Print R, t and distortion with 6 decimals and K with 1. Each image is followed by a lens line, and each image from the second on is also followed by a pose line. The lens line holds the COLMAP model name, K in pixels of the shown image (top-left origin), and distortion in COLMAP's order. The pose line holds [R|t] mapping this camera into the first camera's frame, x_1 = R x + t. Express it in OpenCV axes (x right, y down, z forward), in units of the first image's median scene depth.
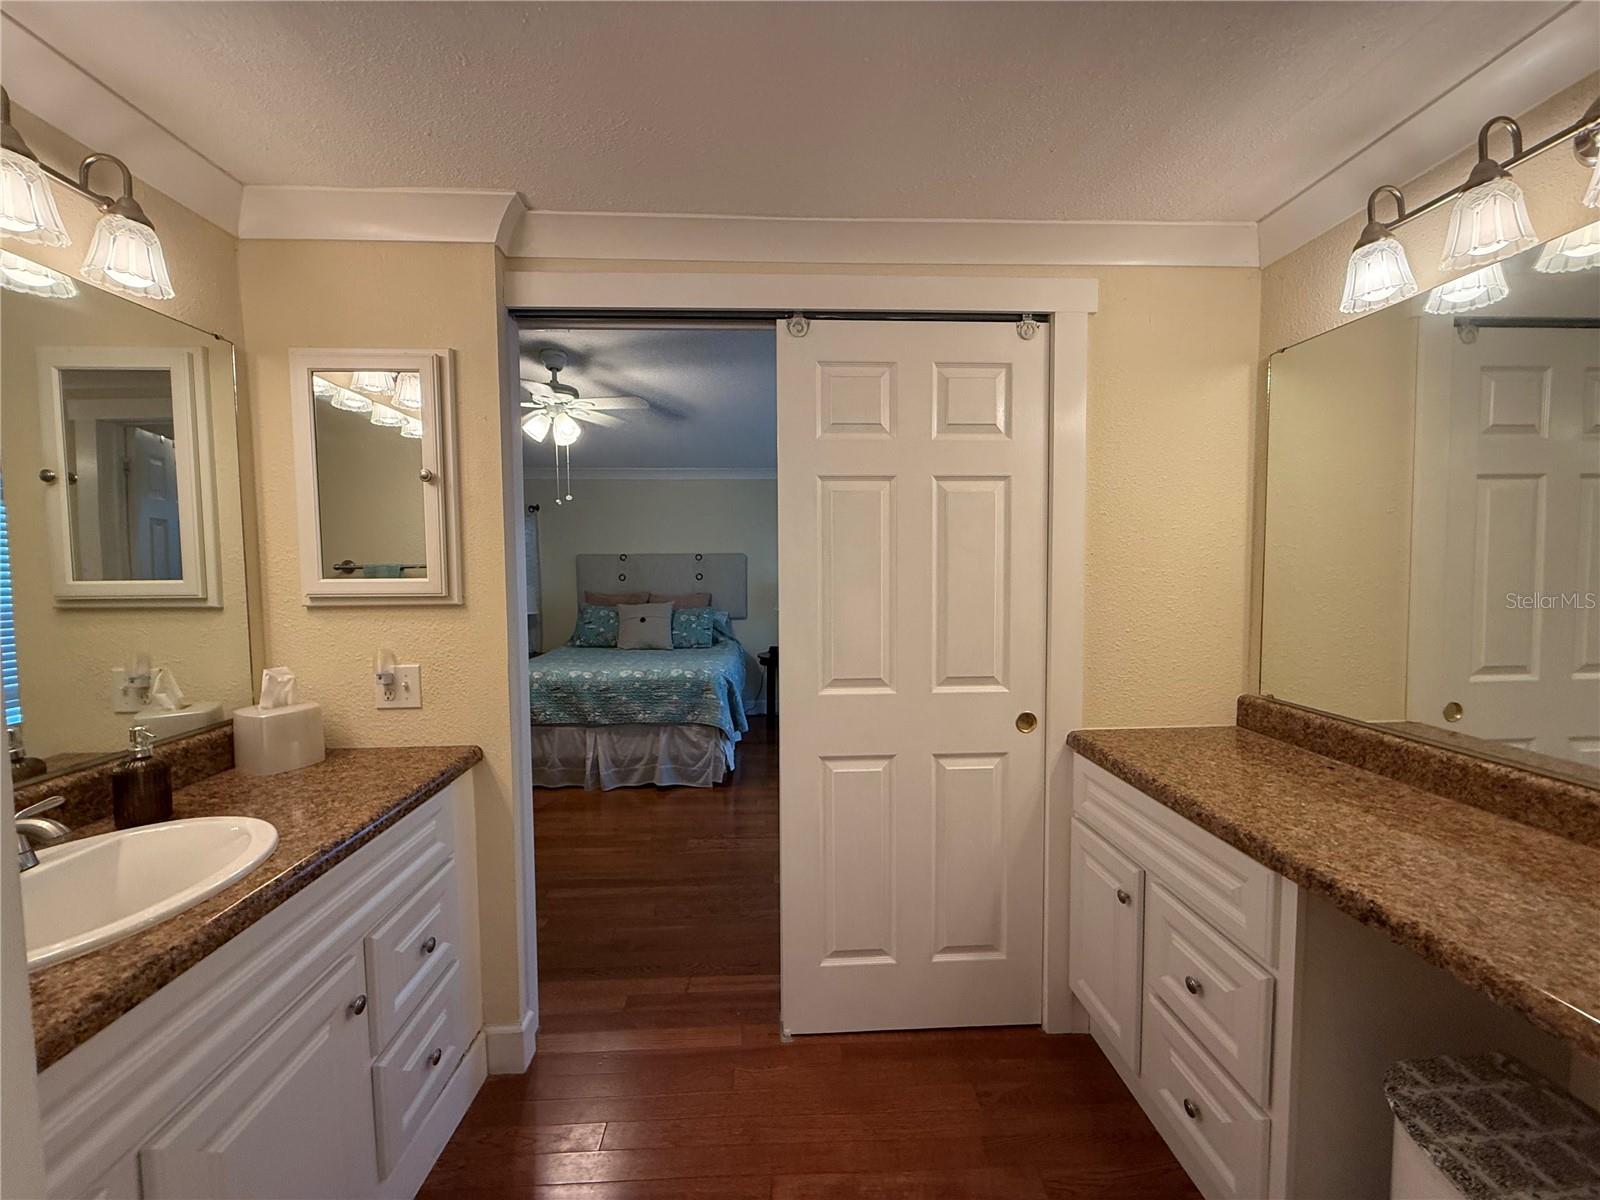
lens RADIAL K [[635.2, 0, 796.7], [0, 635.2, 601.5], [0, 0, 1]] dist [-0.000466, -0.000106]
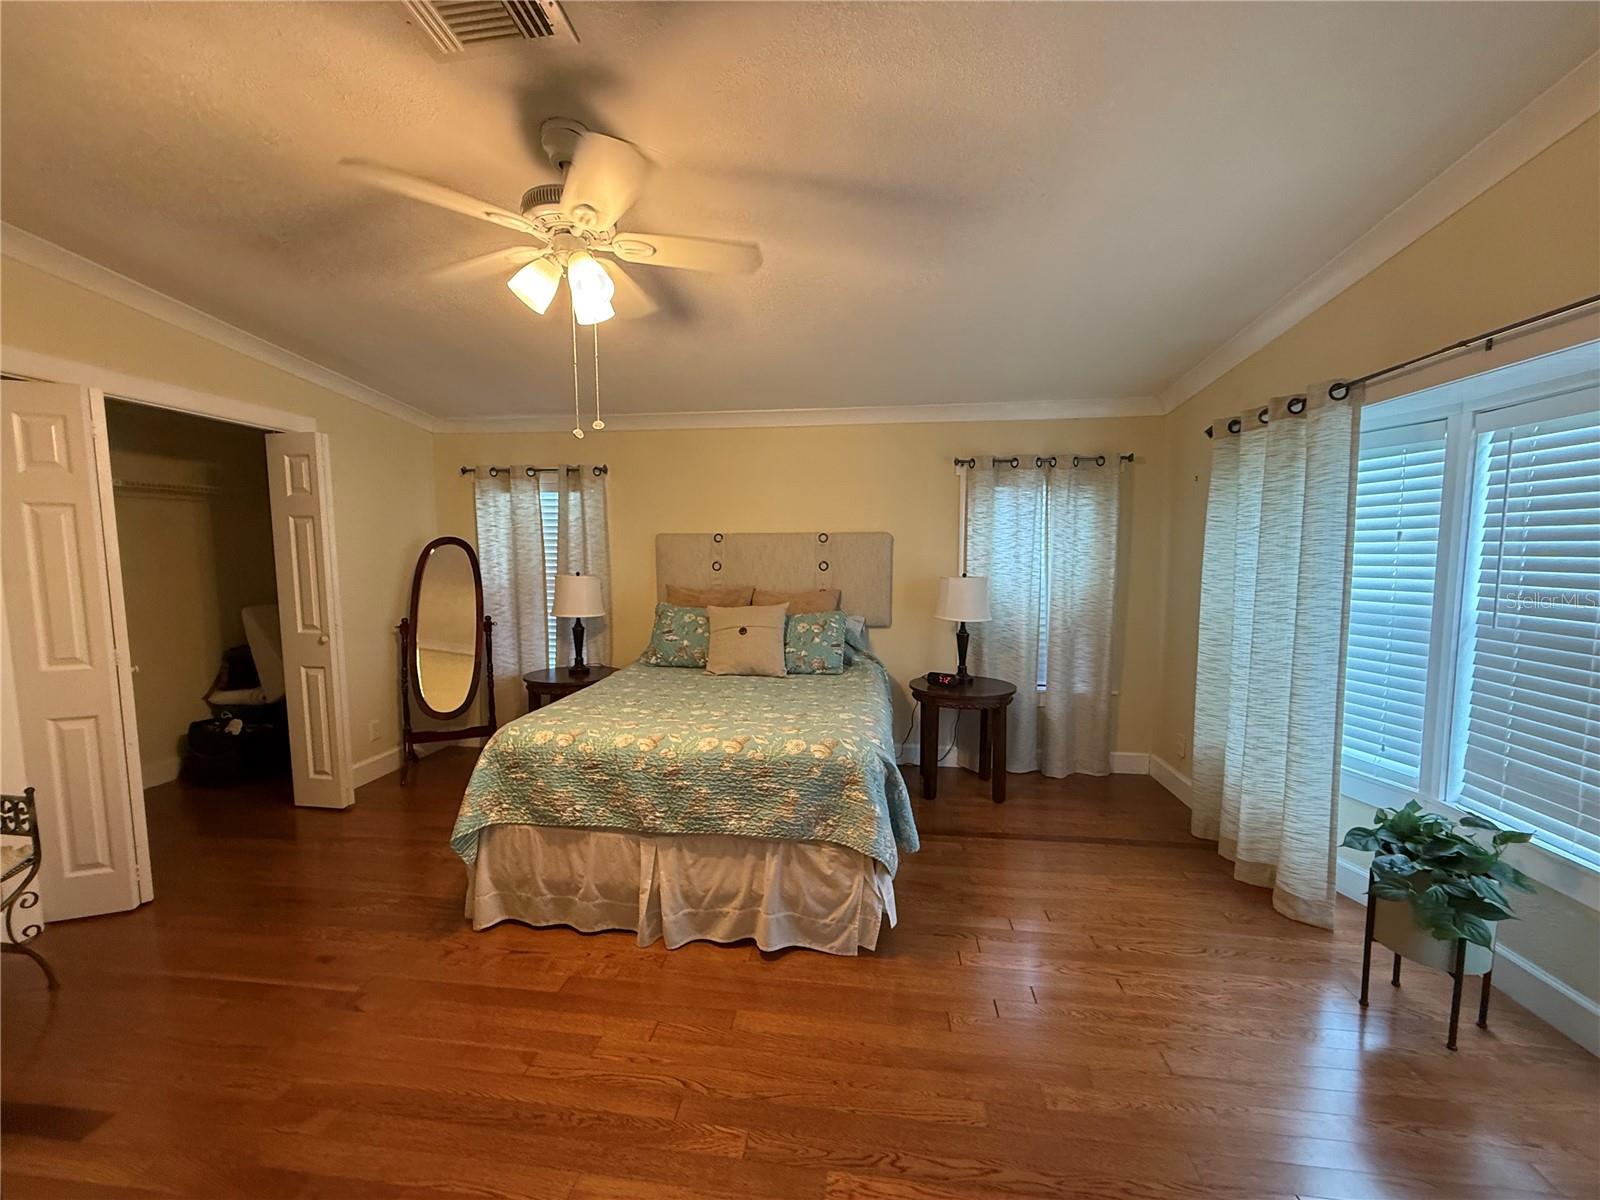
lens RADIAL K [[635.2, 0, 796.7], [0, 635.2, 601.5], [0, 0, 1]] dist [-0.000466, -0.000106]
pose [[0.986109, 0.017360, -0.165192, -0.099596], [-0.011793, 0.999331, 0.034623, -0.035453], [0.165682, -0.032194, 0.985654, 0.458431]]
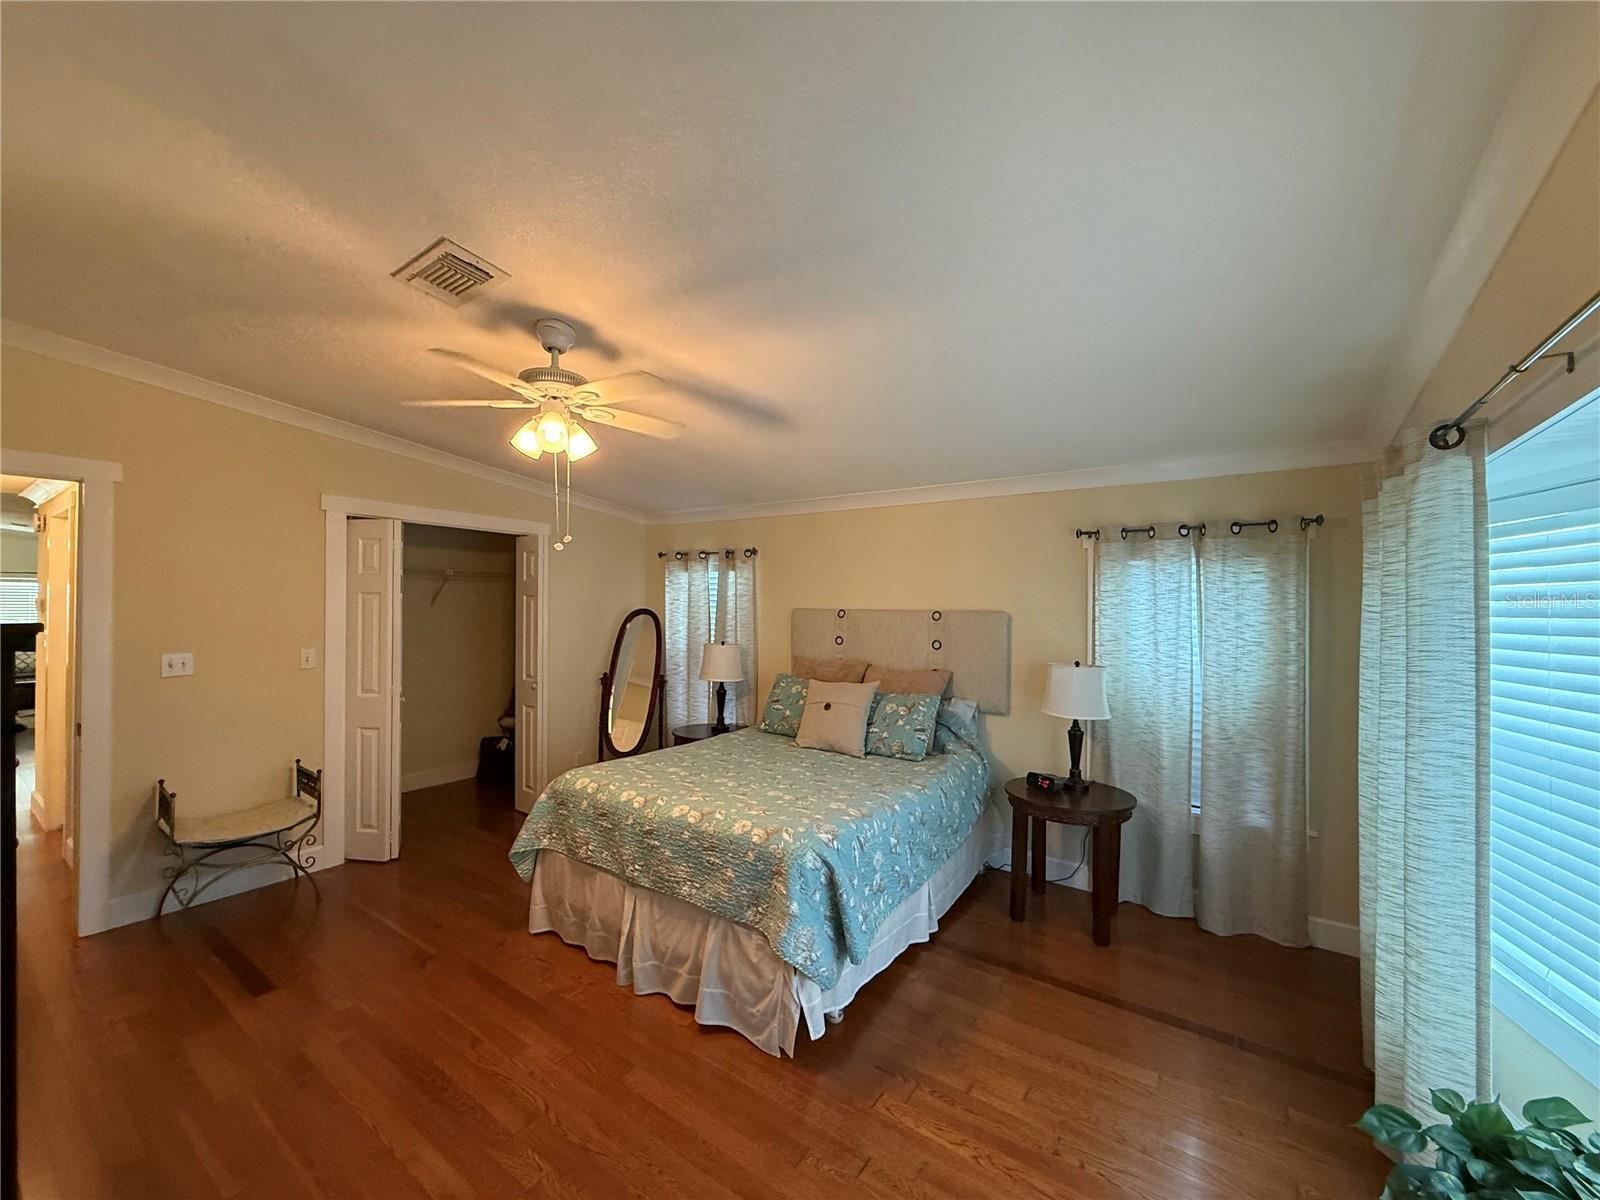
lens RADIAL K [[635.2, 0, 796.7], [0, 635.2, 601.5], [0, 0, 1]] dist [-0.000466, -0.000106]
pose [[0.793712, 0.011248, -0.608189, 0.204213], [-0.046814, 0.997993, -0.042638, -0.073174], [0.606489, 0.062315, 0.792646, 0.560884]]
